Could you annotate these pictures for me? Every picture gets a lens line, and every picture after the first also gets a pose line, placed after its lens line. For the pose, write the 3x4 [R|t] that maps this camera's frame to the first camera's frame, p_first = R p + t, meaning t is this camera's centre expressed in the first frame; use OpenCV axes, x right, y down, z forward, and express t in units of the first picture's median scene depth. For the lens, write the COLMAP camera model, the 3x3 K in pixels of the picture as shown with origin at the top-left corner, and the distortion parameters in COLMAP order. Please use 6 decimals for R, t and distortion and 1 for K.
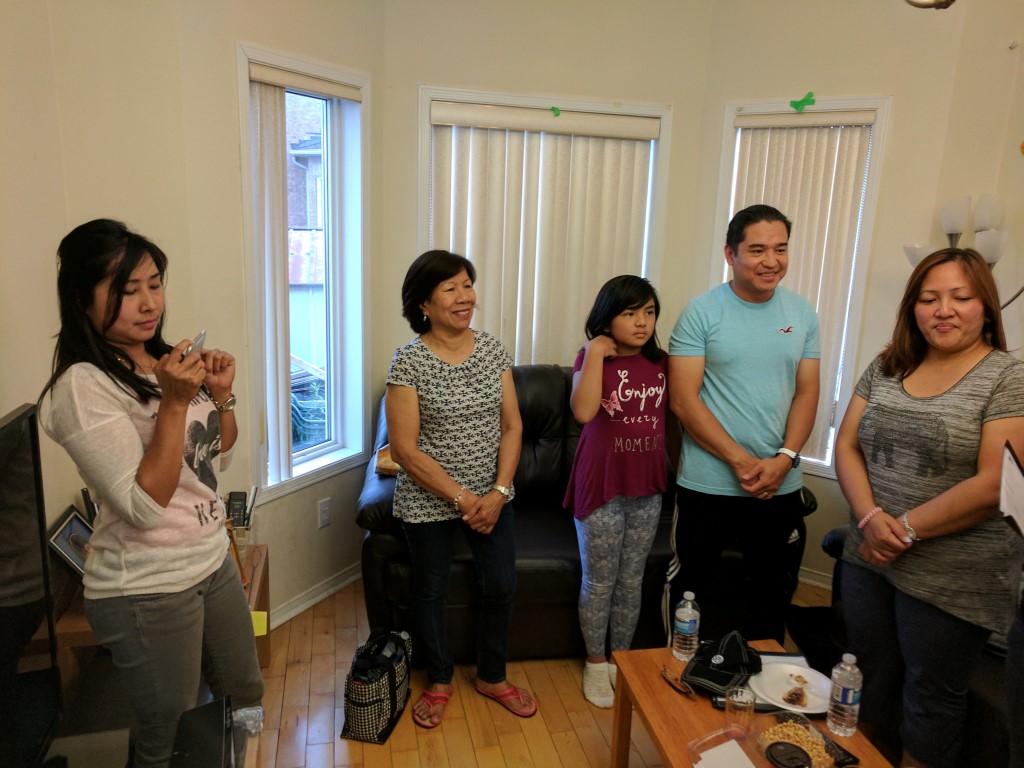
lens RADIAL K [[770.0, 0, 508.0], [0, 770.0, 383.7], [0, 0, 1]] dist [-0.002348, 0.021623]
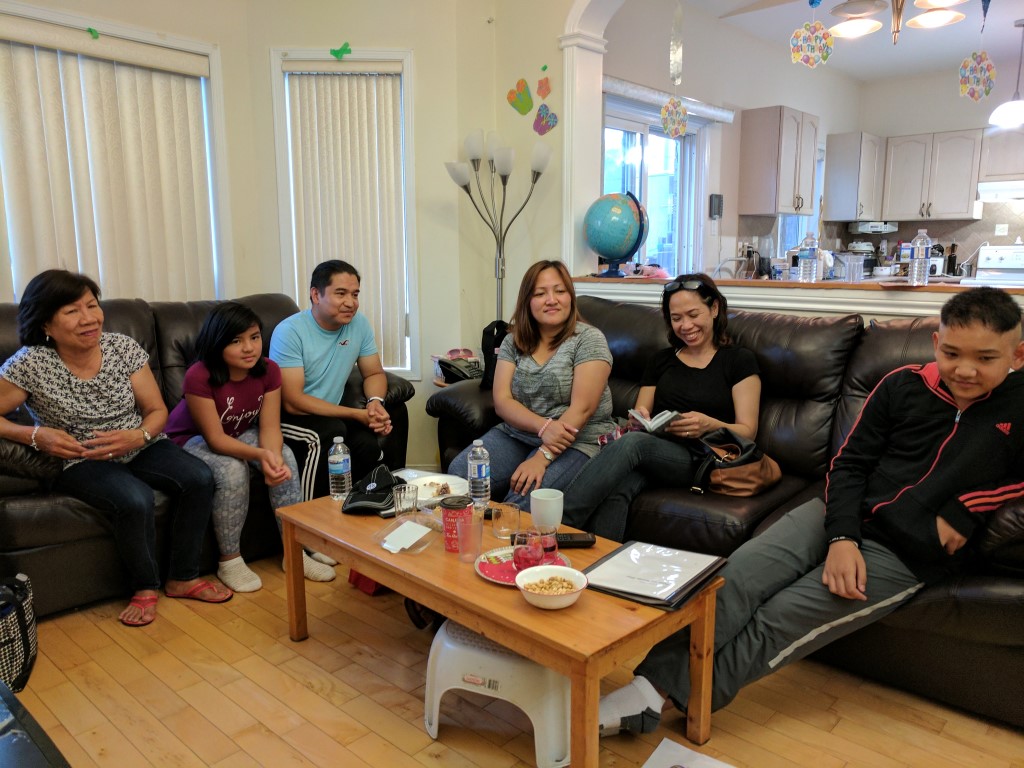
lens RADIAL K [[770.0, 0, 512.0], [0, 770.0, 384.6], [0, 0, 1]] dist [-0.002348, 0.021623]
pose [[0.819151, -0.132986, 0.557948, -0.103744], [0.152649, 0.988214, 0.011427, 0.138742], [-0.552891, 0.075810, 0.829797, -0.036628]]
